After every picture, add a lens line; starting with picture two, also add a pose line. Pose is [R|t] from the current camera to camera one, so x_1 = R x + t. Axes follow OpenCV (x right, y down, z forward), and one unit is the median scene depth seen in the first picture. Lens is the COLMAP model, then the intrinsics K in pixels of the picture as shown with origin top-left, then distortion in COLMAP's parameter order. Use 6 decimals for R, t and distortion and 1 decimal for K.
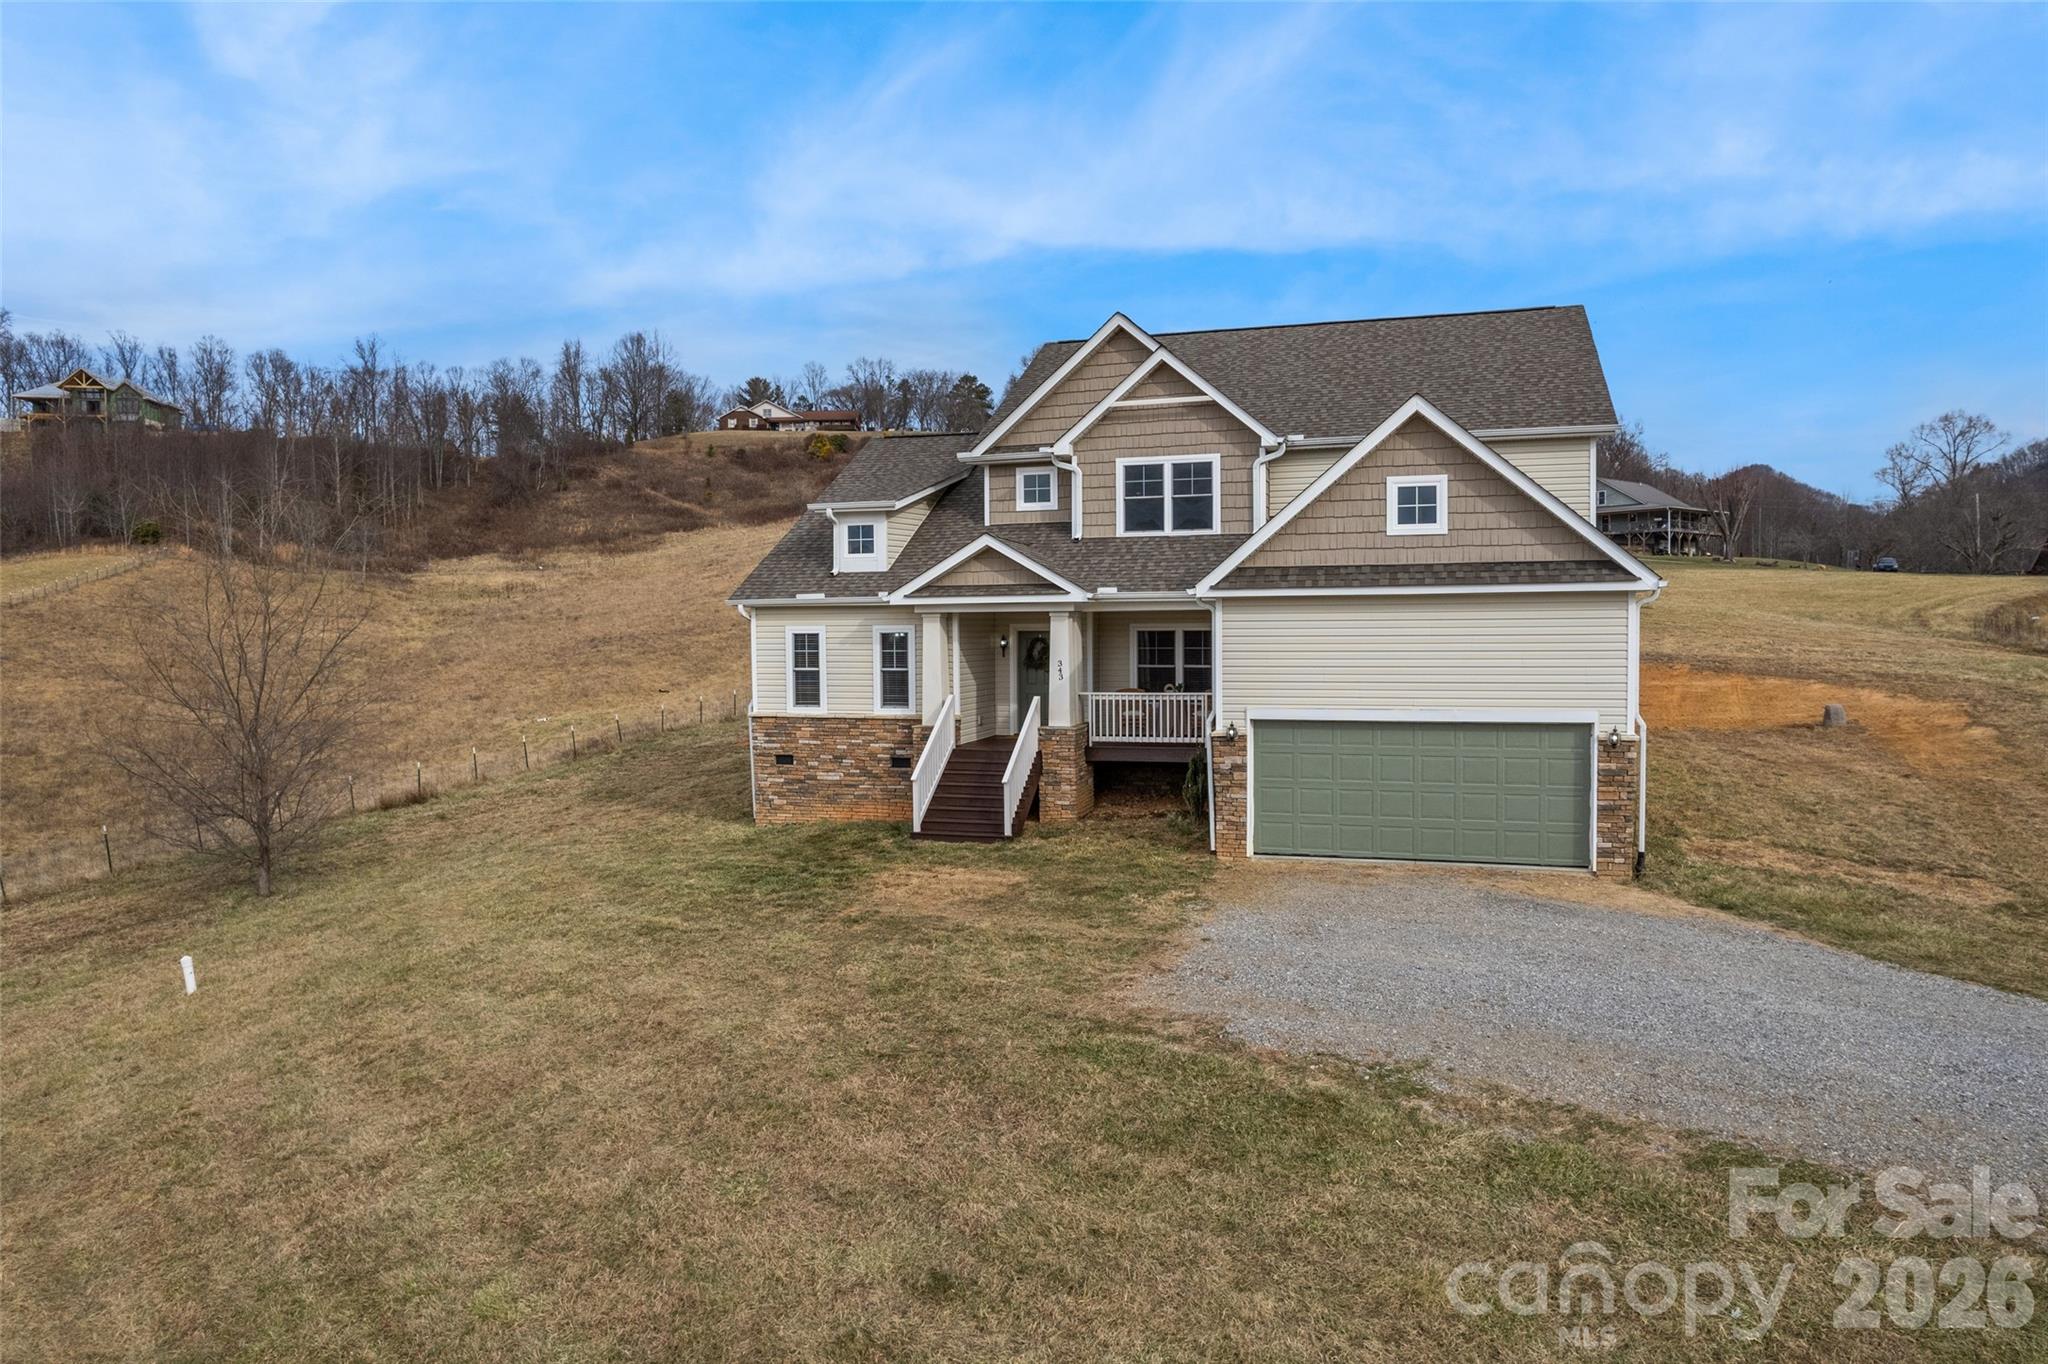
lens RADIAL K [[1317.3, 0, 1024.0], [0, 1317.3, 682.0], [0, 0, 1]] dist [-0.078553, 0.071935]
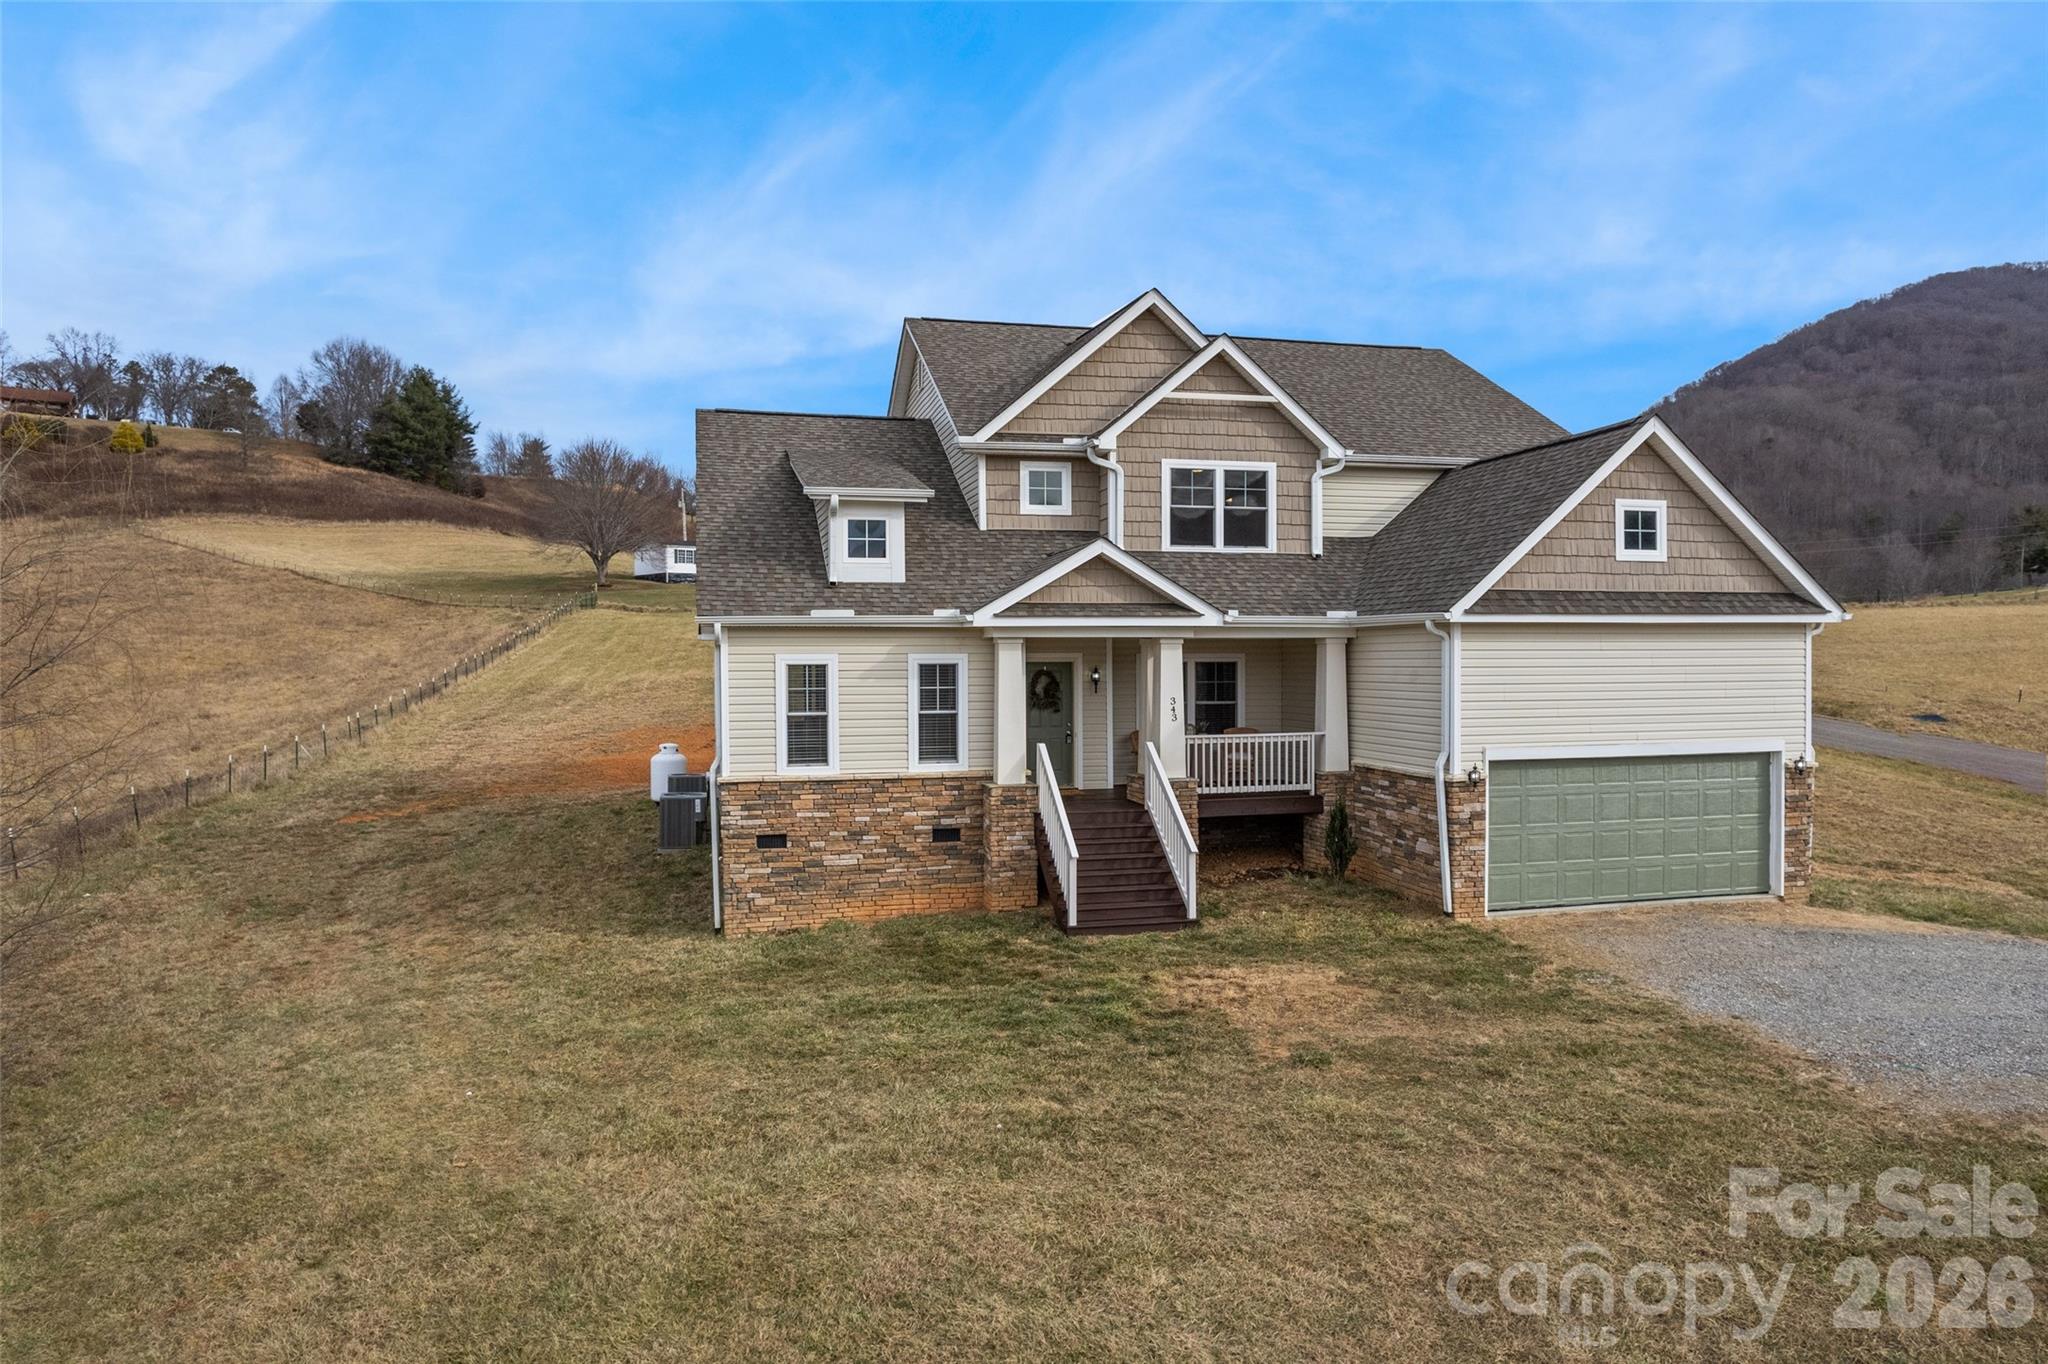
lens RADIAL K [[1317.3, 0, 1024.0], [0, 1317.3, 682.0], [0, 0, 1]] dist [-0.078553, 0.071935]
pose [[0.854000, -0.005157, 0.520247, -0.450486], [0.019724, 0.999553, -0.022469, -0.008914], [-0.519899, 0.029450, 0.853720, 0.328694]]
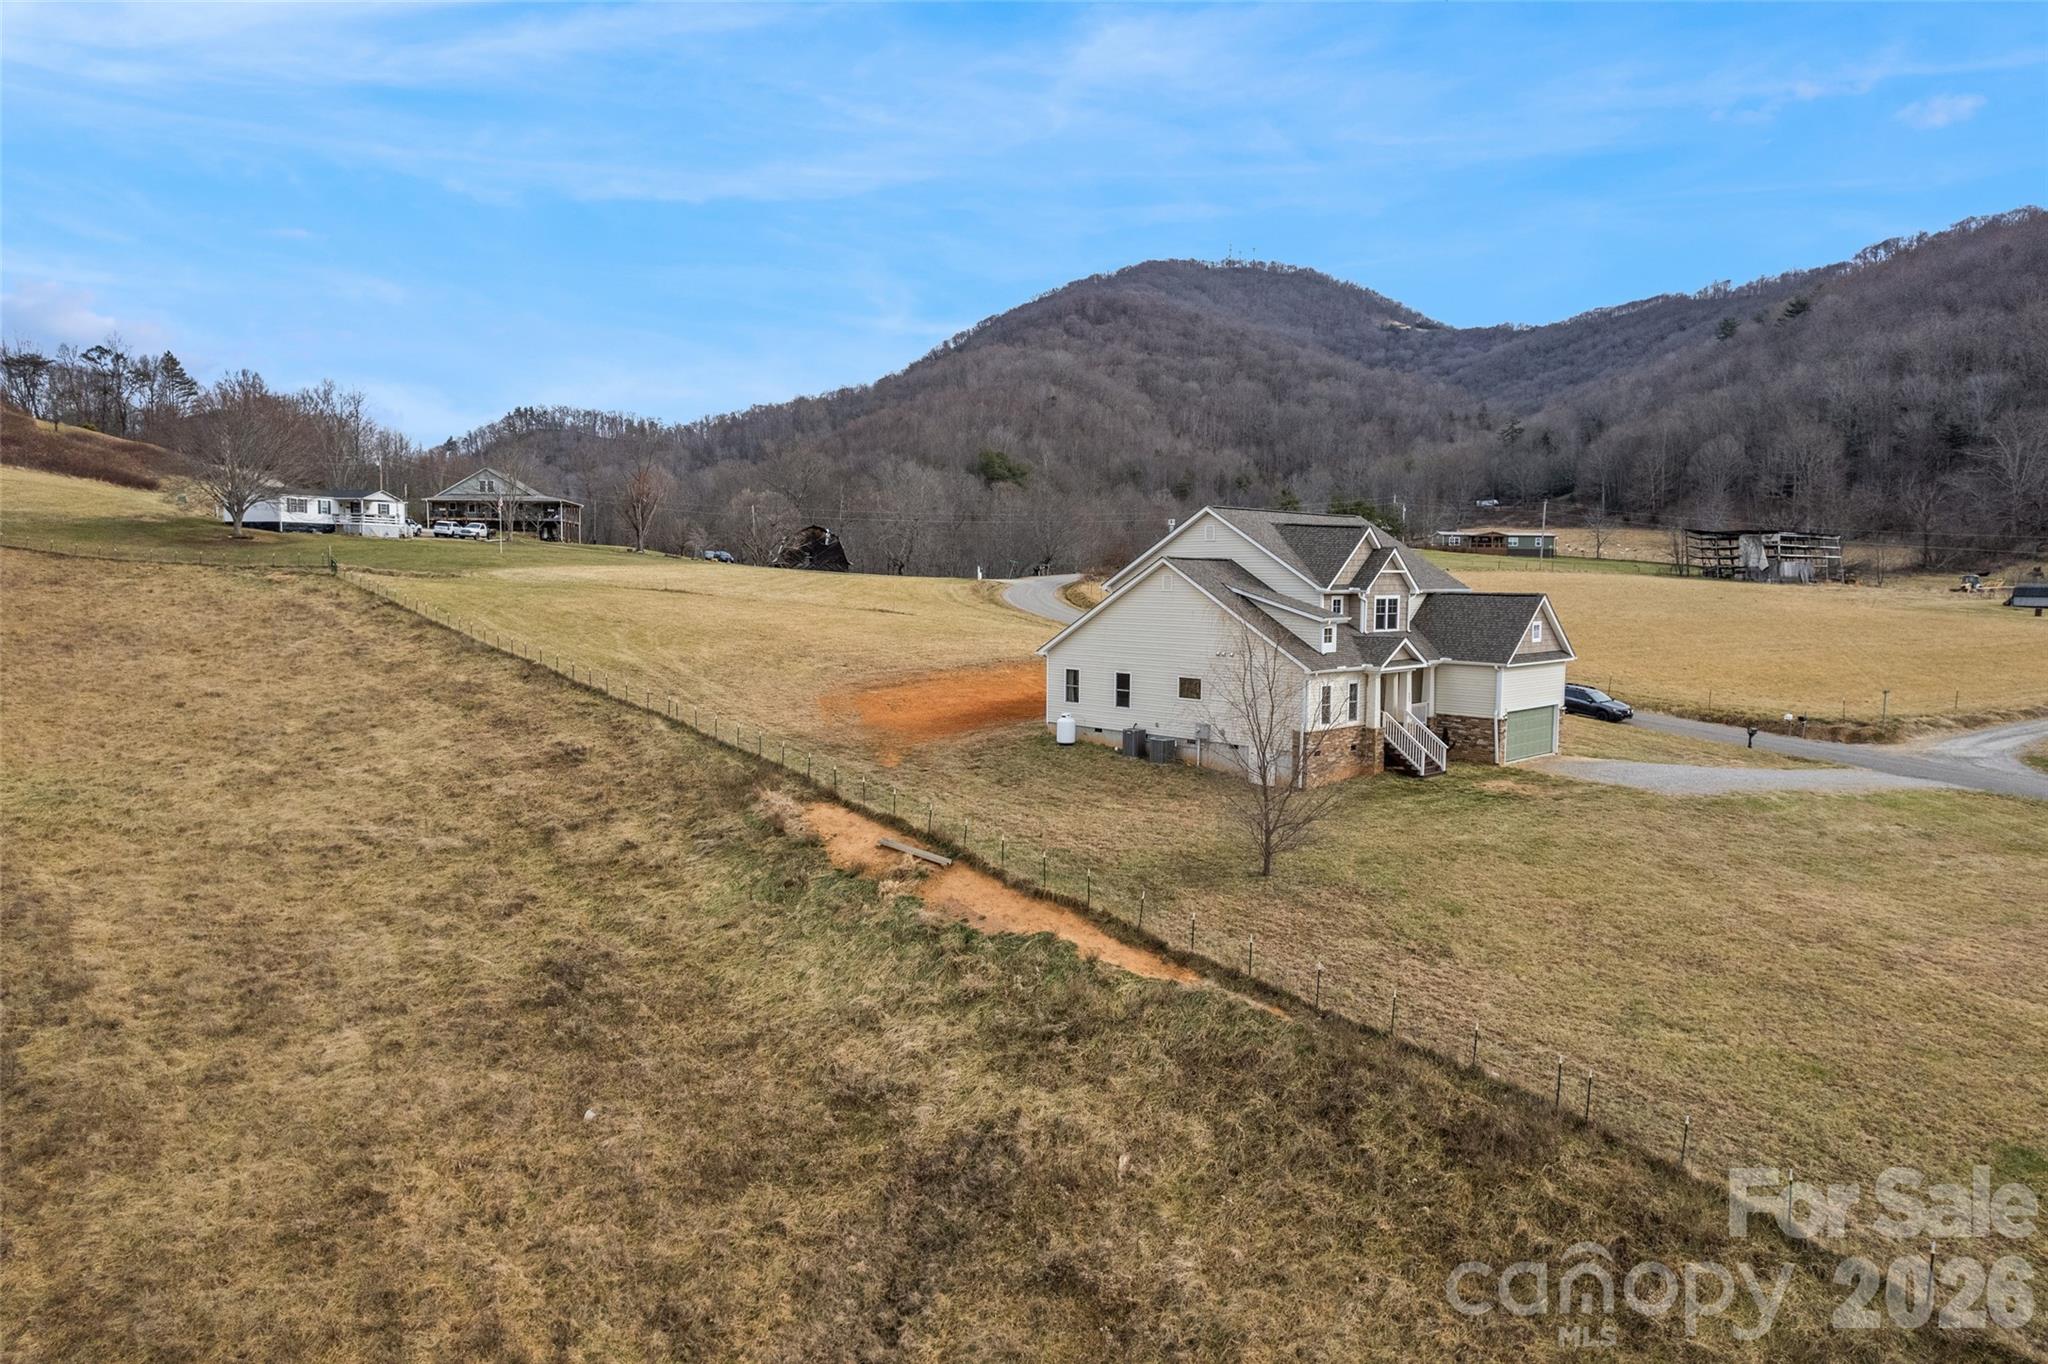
lens RADIAL K [[1317.3, 0, 1024.0], [0, 1317.3, 682.0], [0, 0, 1]] dist [-0.078553, 0.071935]
pose [[0.468383, -0.061228, 0.881401, -2.091797], [0.025338, 0.998116, 0.055871, -0.164141], [-0.883162, -0.003836, 0.469052, 0.507803]]
